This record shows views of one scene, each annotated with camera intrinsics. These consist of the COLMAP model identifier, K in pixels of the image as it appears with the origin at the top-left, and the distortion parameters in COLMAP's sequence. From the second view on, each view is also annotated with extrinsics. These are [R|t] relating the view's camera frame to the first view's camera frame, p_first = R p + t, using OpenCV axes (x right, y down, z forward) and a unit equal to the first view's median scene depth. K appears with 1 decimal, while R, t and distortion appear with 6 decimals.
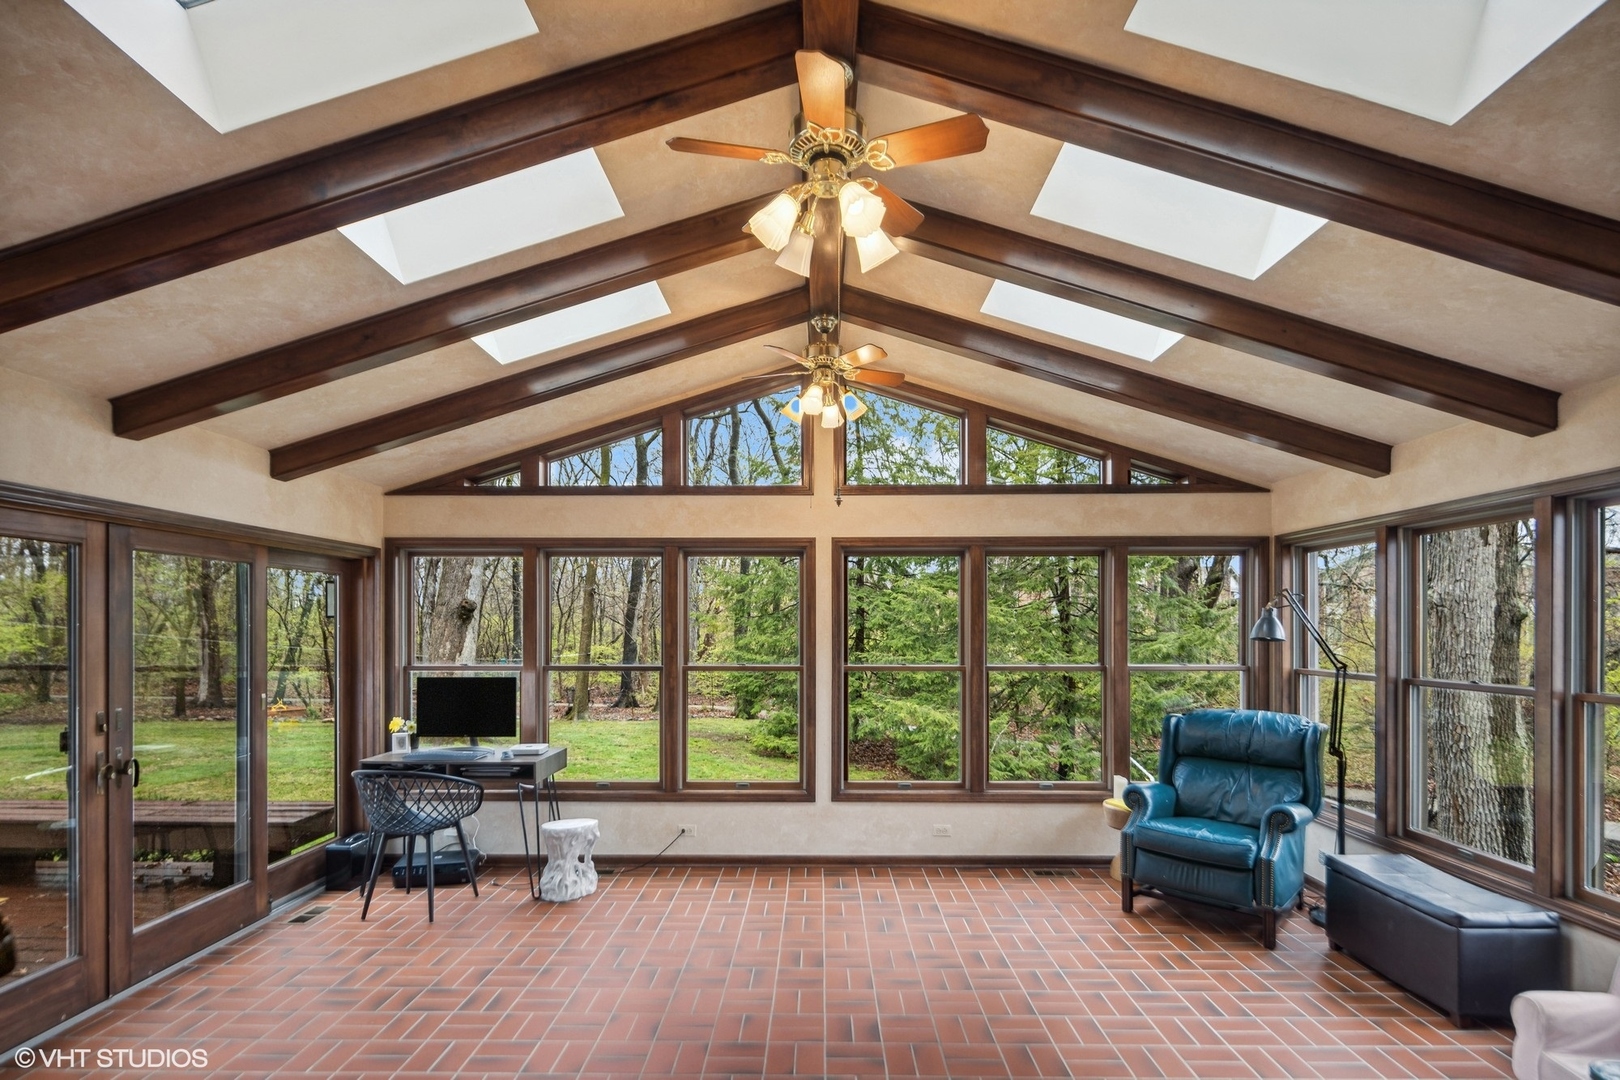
lens RADIAL K [[797.8, 0, 815.8], [0, 797.8, 627.6], [0, 0, 1]] dist [0.005651, -0.004689]
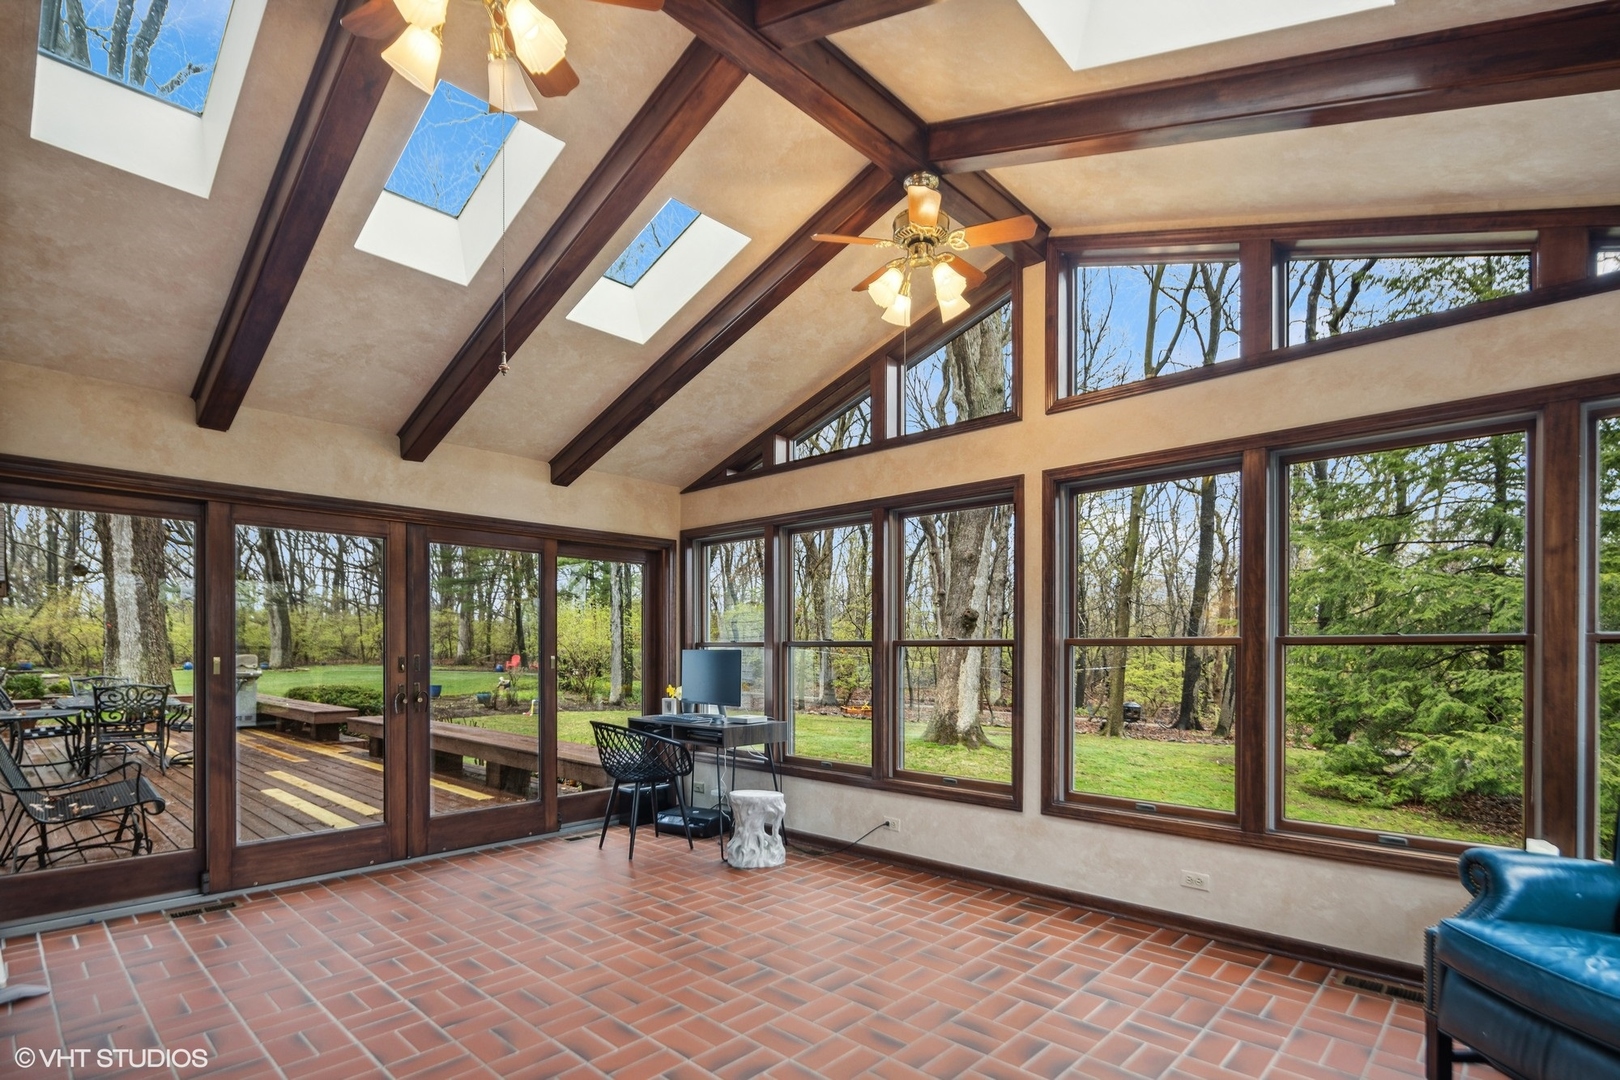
lens RADIAL K [[797.8, 0, 829.6], [0, 797.8, 655.9], [0, 0, 1]] dist [0.005651, -0.004689]
pose [[0.732211, 0.002656, -0.681072, 0.396230], [0.000042, 0.999992, 0.003944, 0.062516], [0.681077, -0.002916, 0.732206, 0.298855]]
